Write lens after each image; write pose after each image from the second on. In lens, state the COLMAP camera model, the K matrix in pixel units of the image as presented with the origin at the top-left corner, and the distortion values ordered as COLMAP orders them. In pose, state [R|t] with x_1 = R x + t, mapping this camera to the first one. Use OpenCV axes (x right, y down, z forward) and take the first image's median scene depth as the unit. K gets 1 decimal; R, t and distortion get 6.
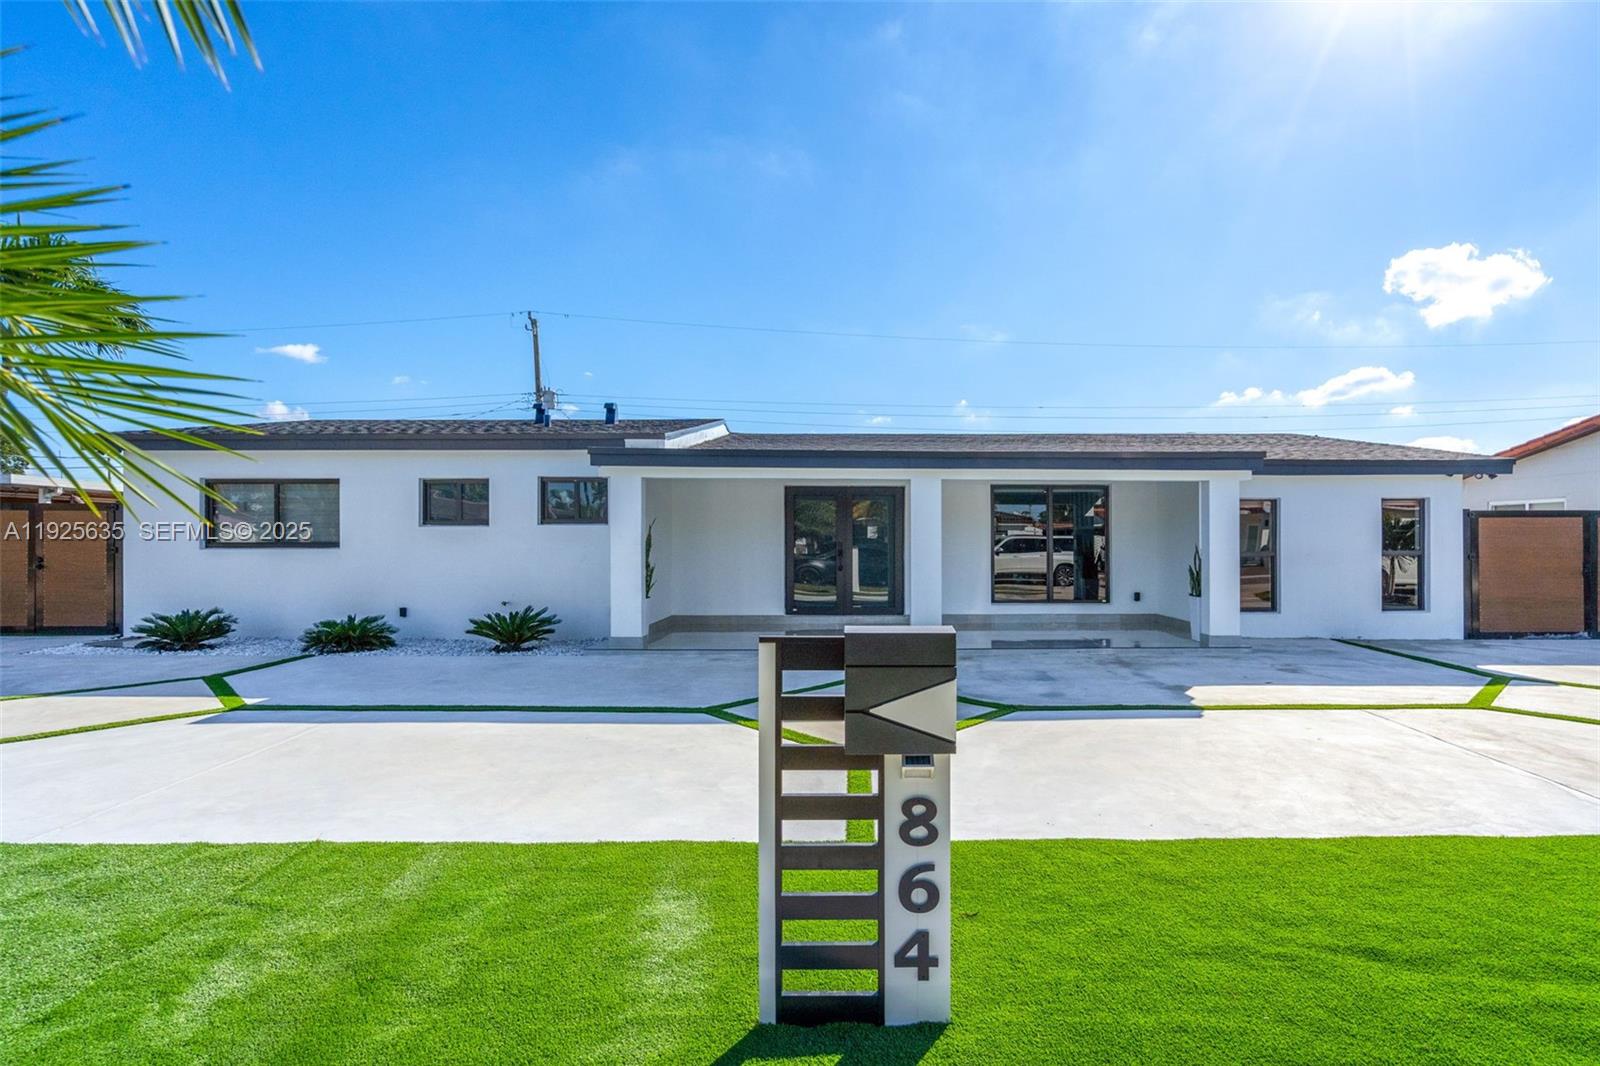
lens RADIAL K [[727.0, 0, 800.0], [0, 727.0, 533.0], [0, 0, 1]] dist [-0.001578, -0.000252]
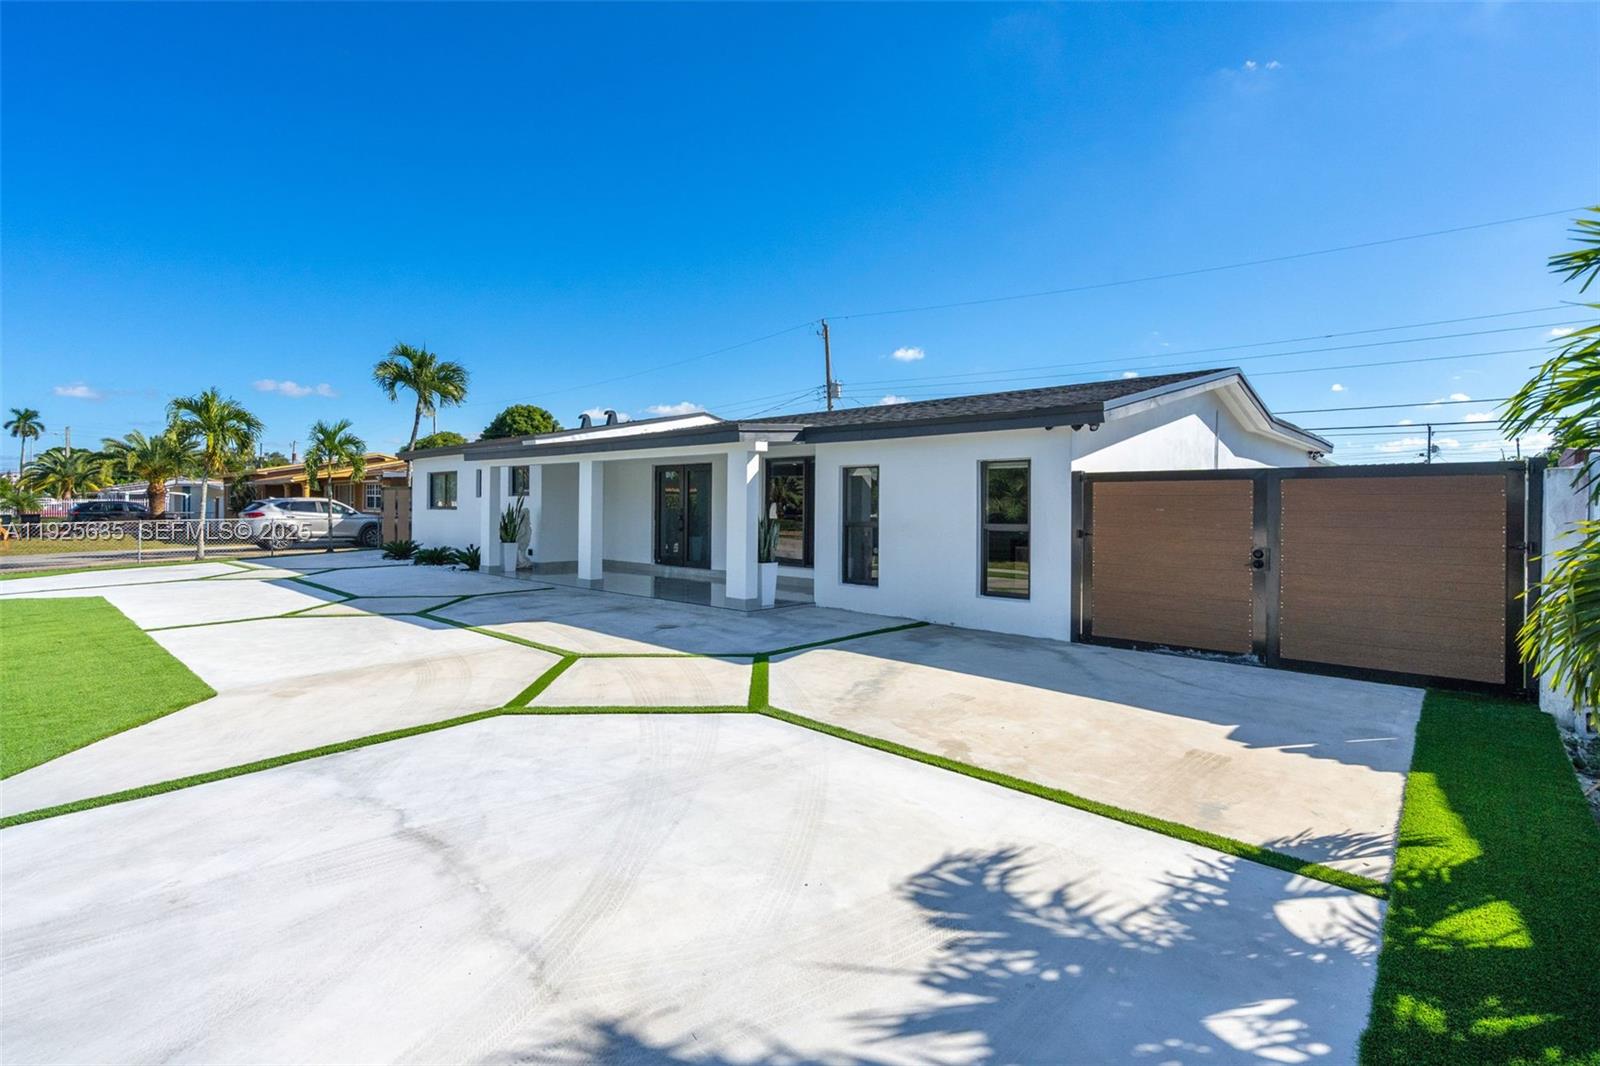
lens RADIAL K [[727.0, 0, 800.0], [0, 727.0, 533.0], [0, 0, 1]] dist [-0.001578, -0.000252]
pose [[0.737014, 0.030356, -0.675196, 1.202839], [-0.004990, 0.999208, 0.039476, 0.002807], [0.675859, -0.025725, 0.736582, 0.239679]]
